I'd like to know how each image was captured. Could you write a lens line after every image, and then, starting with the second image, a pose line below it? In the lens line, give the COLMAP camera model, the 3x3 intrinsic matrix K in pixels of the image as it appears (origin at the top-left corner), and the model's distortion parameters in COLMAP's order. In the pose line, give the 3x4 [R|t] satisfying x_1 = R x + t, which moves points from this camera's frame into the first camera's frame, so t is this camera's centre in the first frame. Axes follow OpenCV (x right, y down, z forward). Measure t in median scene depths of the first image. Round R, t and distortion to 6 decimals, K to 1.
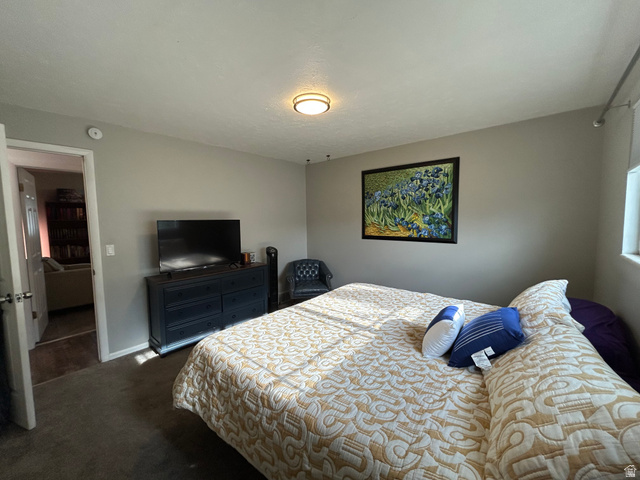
lens RADIAL K [[259.6, 0, 323.1], [0, 259.6, 238.6], [0, 0, 1]] dist [-0.001923, 0.002128]
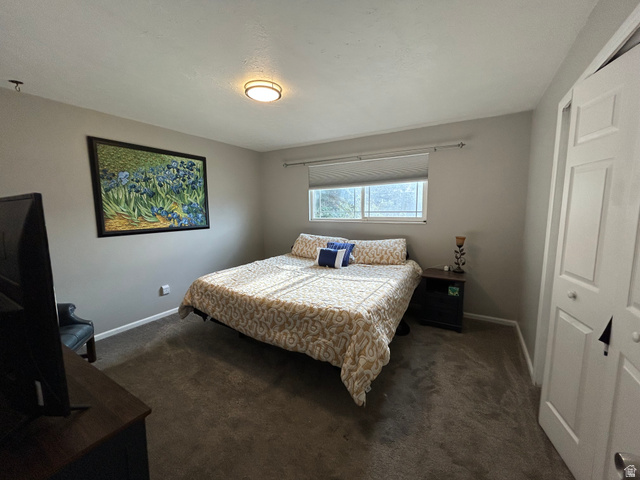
lens RADIAL K [[259.6, 0, 321.2], [0, 259.6, 237.8], [0, 0, 1]] dist [-0.001923, 0.002128]
pose [[-0.175319, -0.099386, 0.979482, -0.720763], [0.087992, 0.989328, 0.116135, -0.030923], [-0.980572, 0.106547, -0.164703, 0.633676]]
